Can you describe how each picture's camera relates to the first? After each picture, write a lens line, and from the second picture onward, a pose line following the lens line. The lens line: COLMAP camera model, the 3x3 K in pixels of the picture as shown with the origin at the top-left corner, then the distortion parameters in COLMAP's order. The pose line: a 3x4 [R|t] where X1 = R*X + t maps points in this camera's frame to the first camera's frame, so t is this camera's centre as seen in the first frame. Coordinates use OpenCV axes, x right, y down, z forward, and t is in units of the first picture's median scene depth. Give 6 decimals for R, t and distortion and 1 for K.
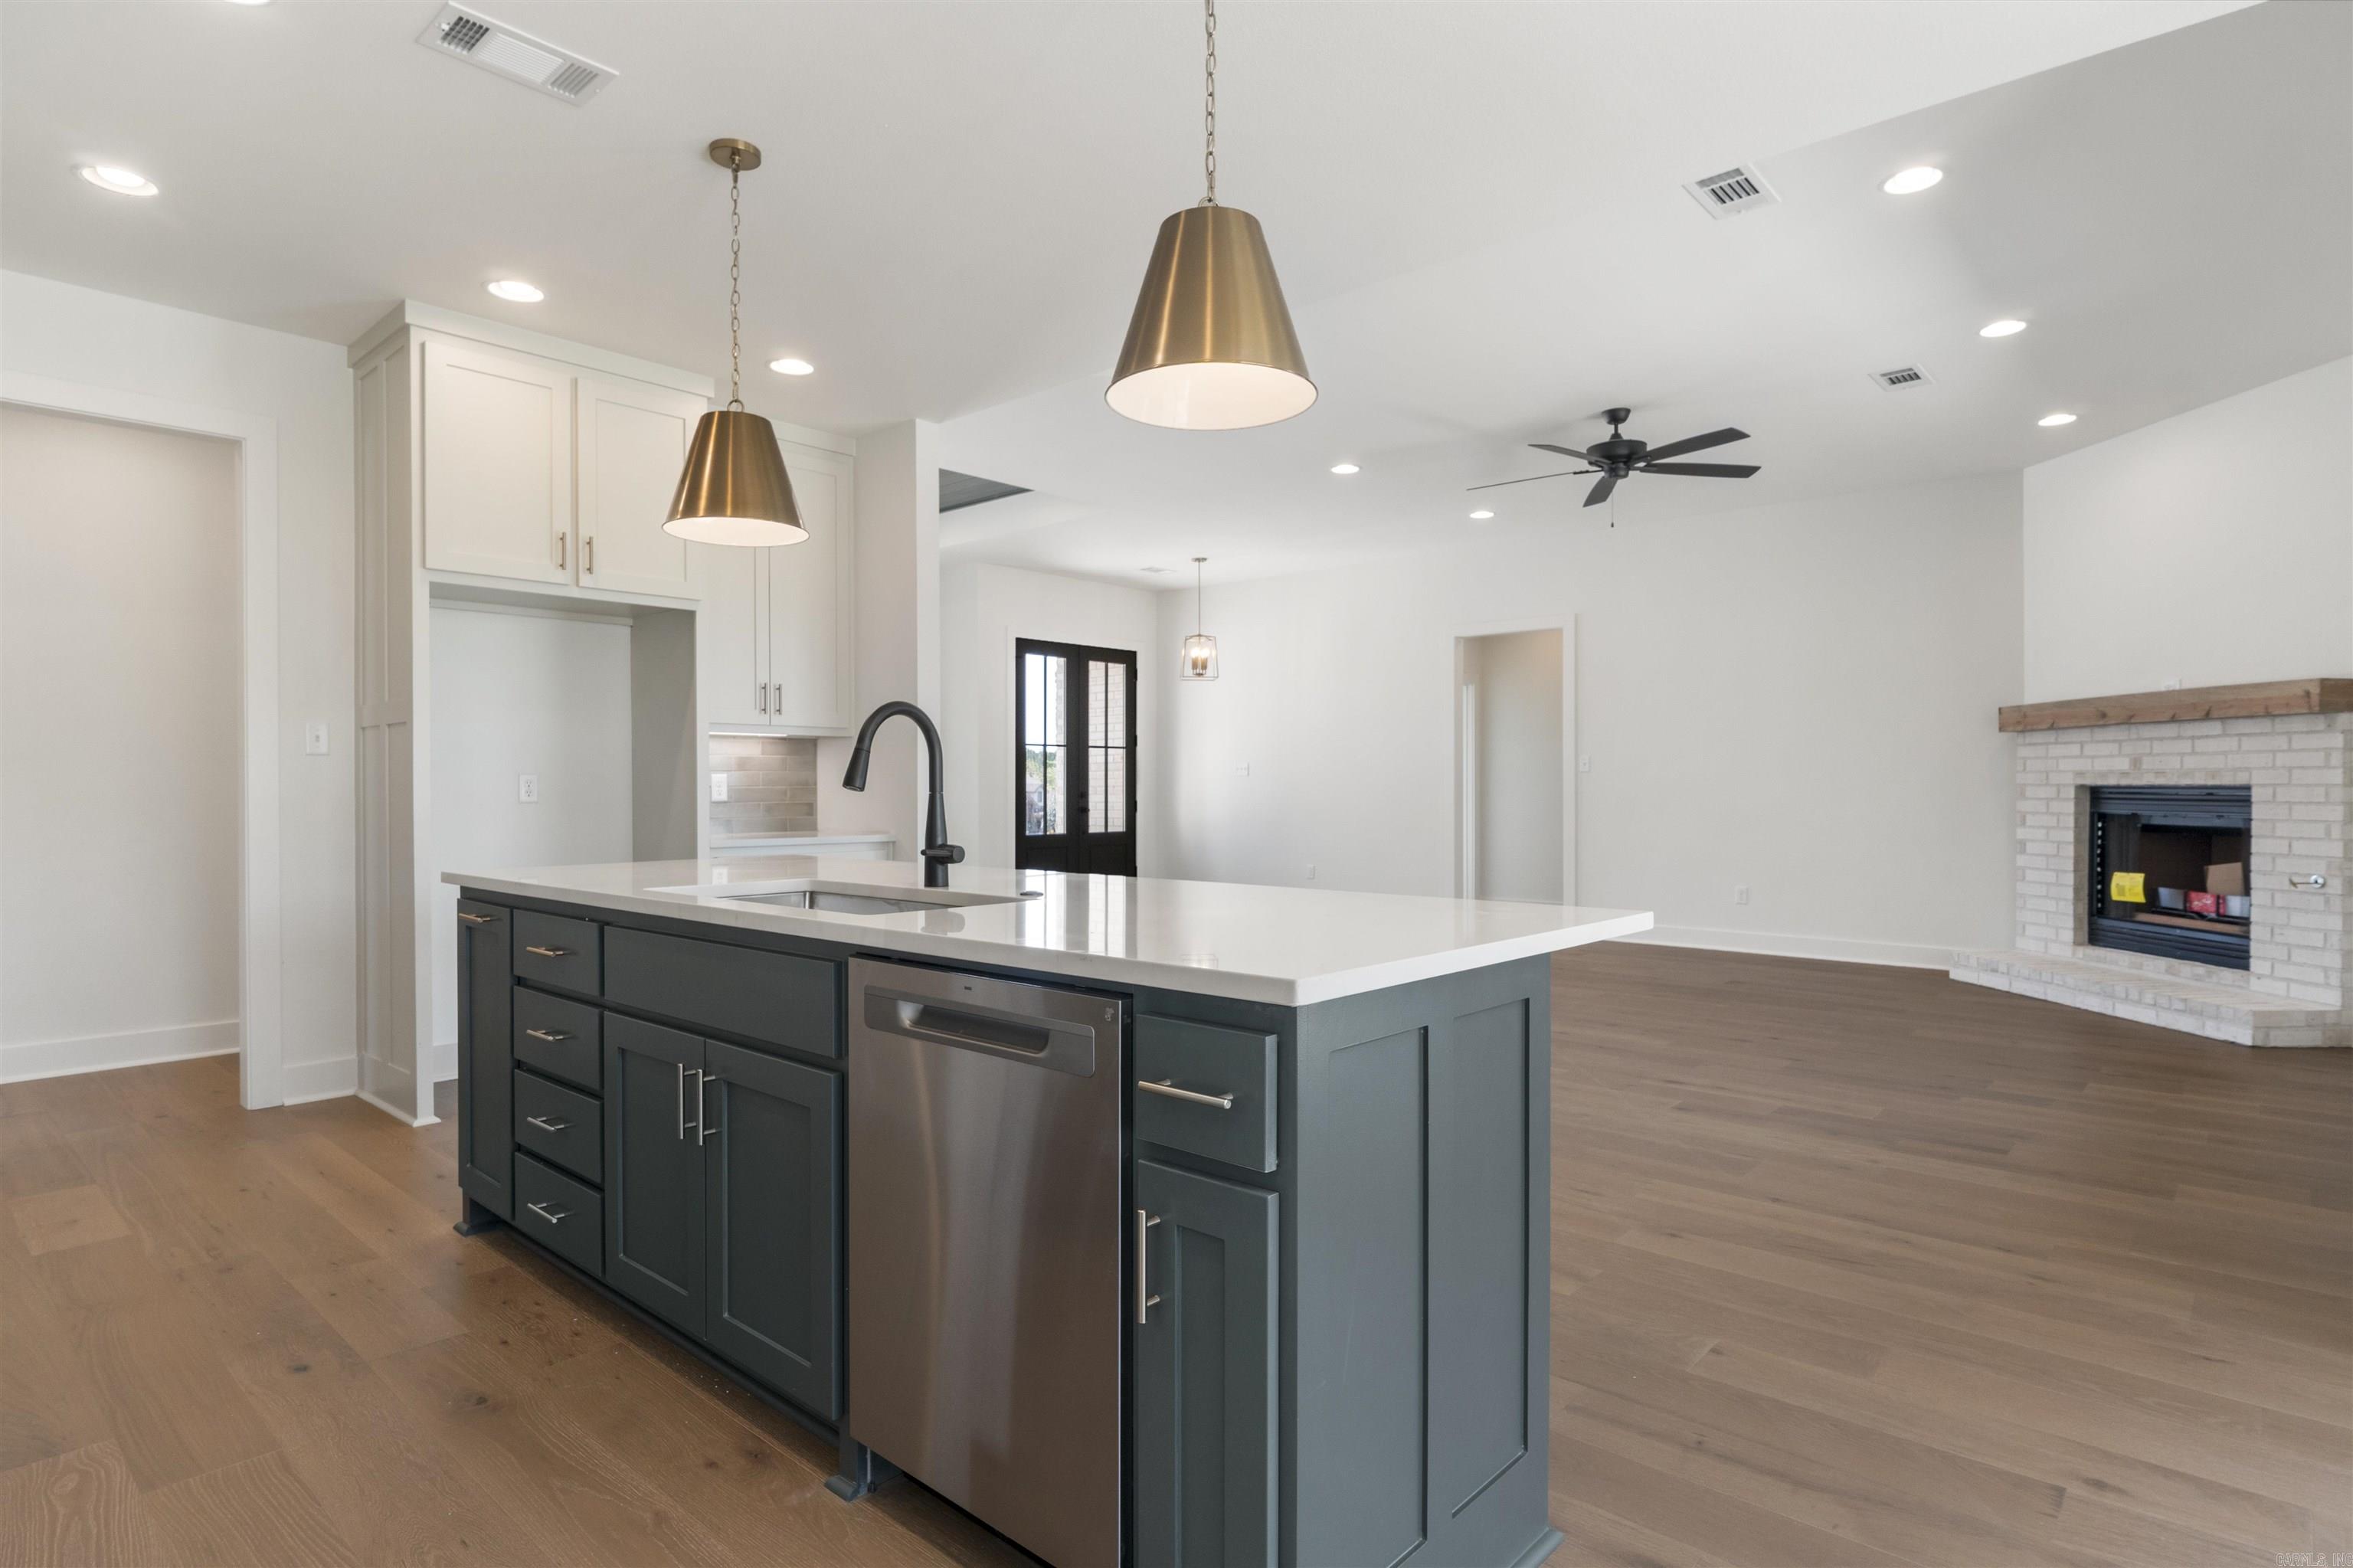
lens RADIAL K [[1238.1, 0, 1176.5], [0, 1238.1, 784.0], [0, 0, 1]] dist [-0.005014, 0.000353]
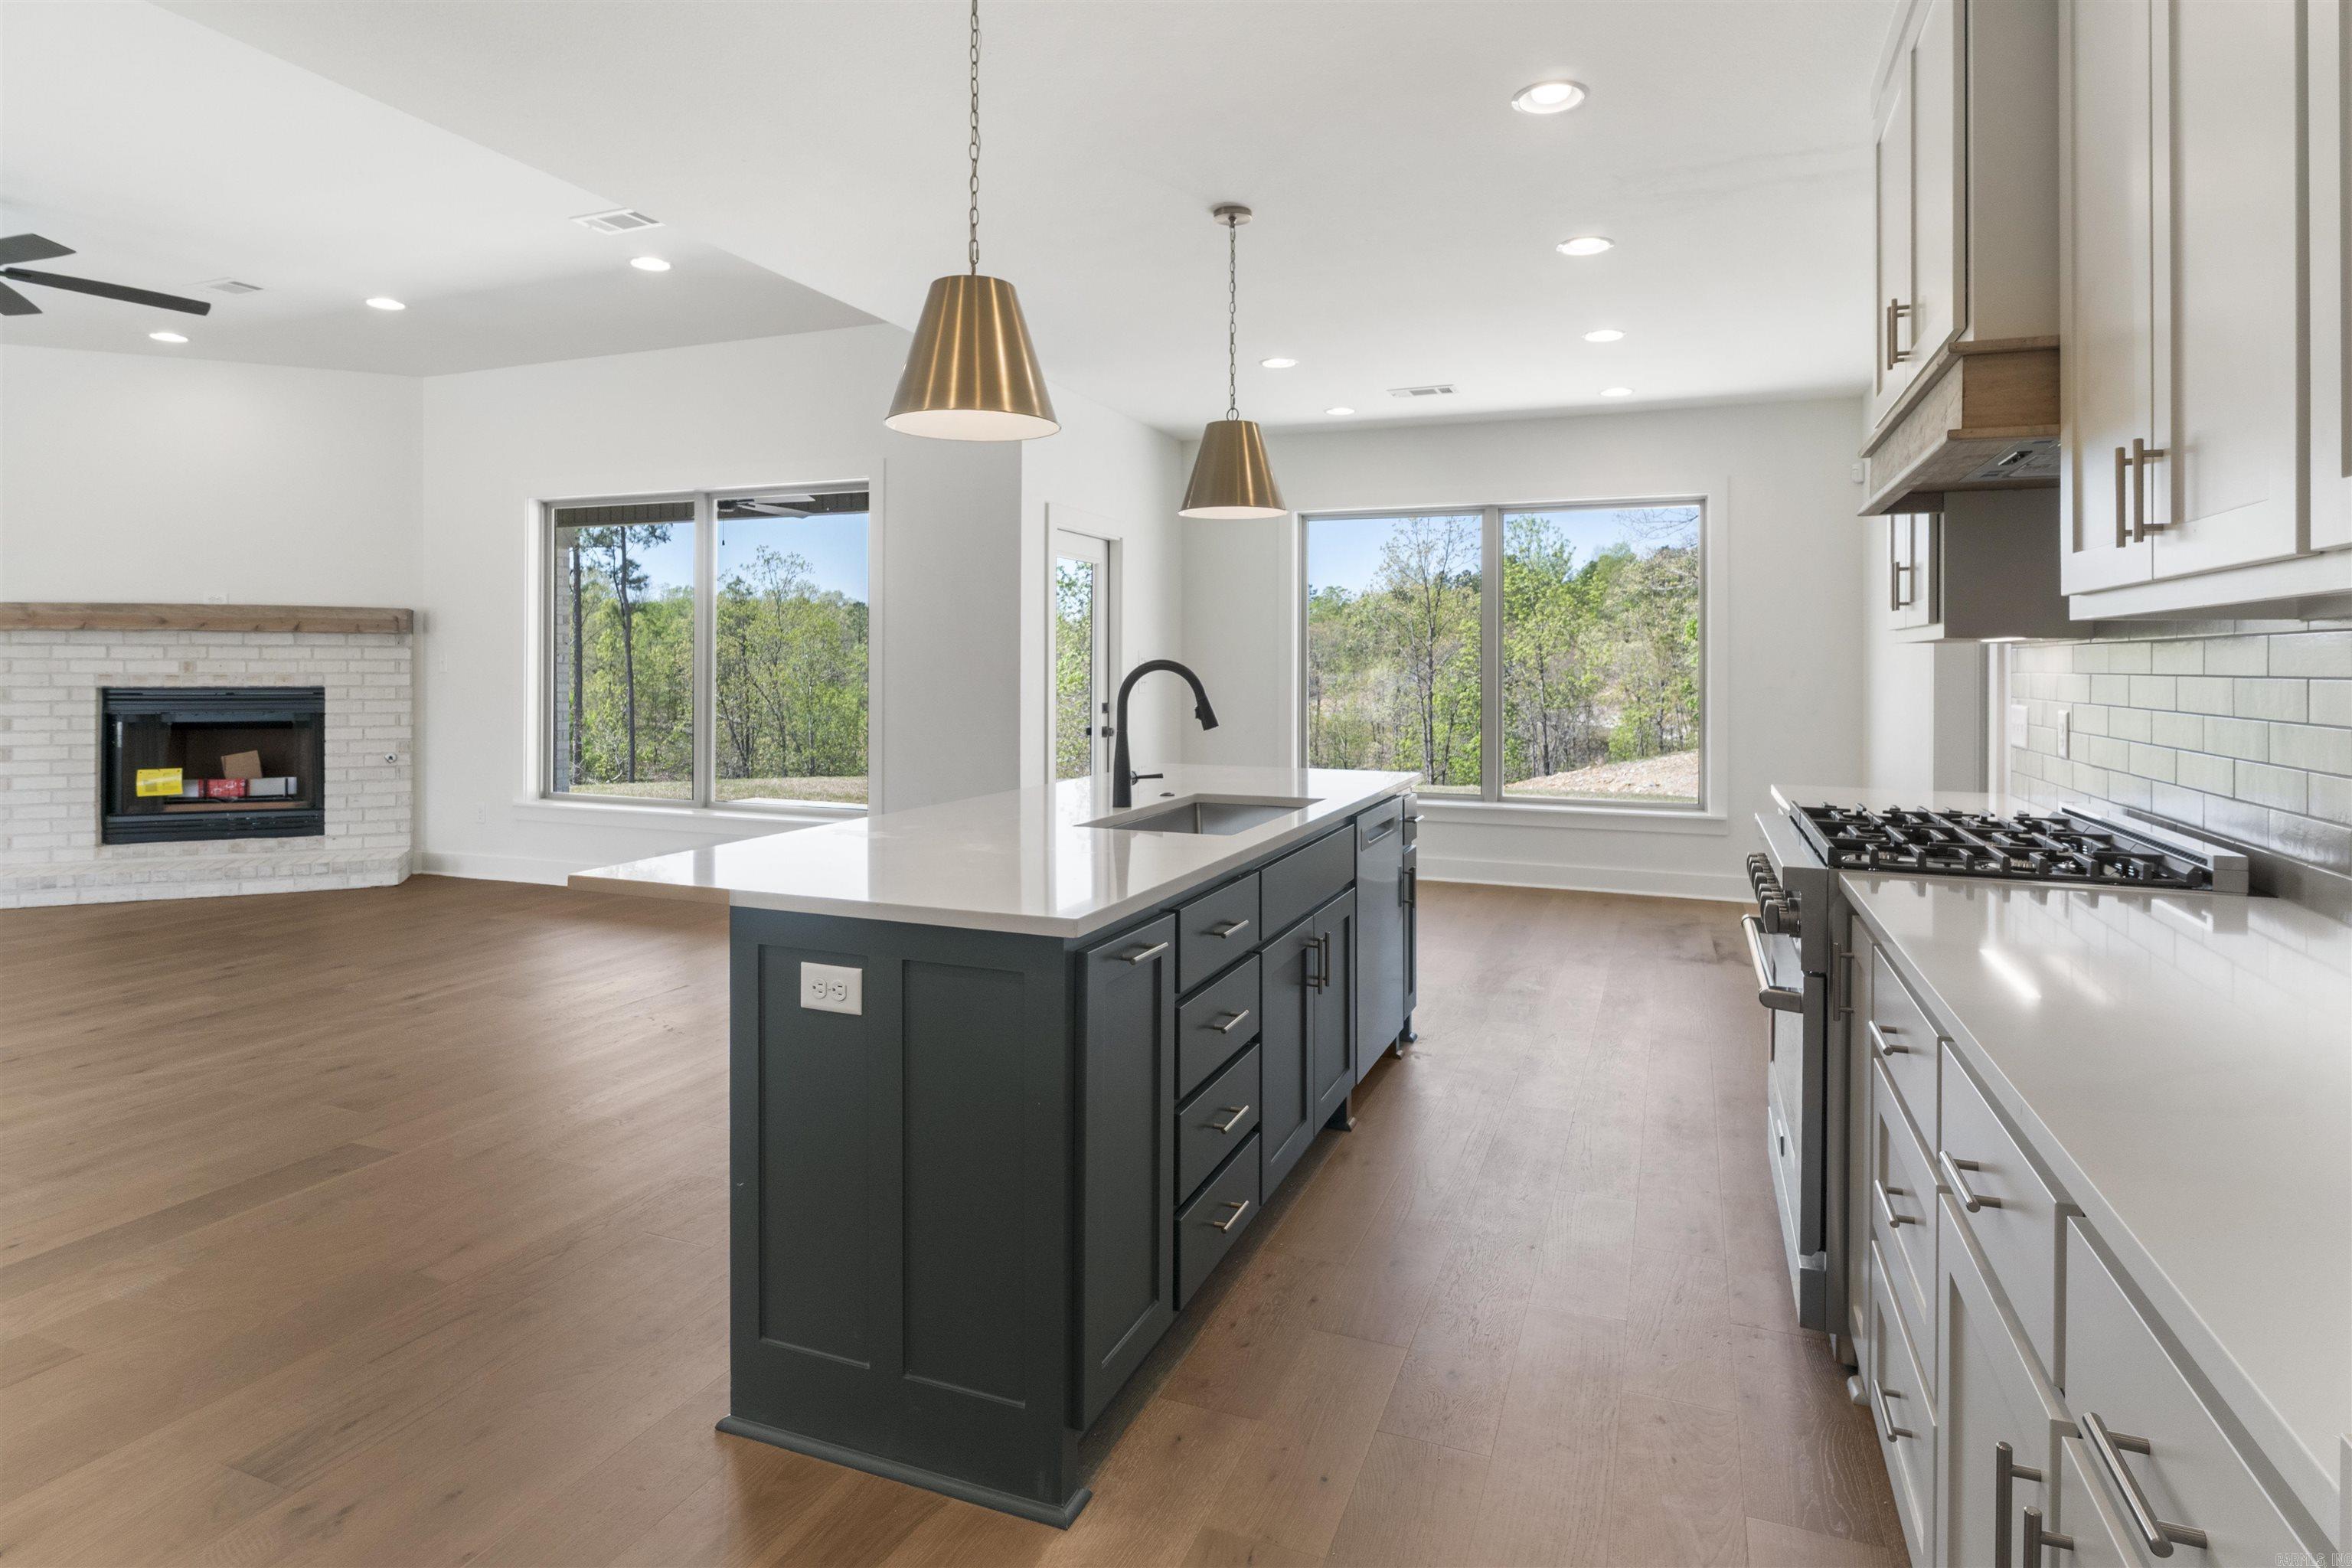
lens RADIAL K [[1244.1, 0, 1176.0], [0, 1244.1, 784.0], [0, 0, 1]] dist [0.000529, 0.000396]
pose [[-0.352877, -0.092032, 0.931133, -0.587231], [-0.004825, 0.995317, 0.096548, -0.025383], [-0.935657, 0.029576, -0.351669, 0.604449]]
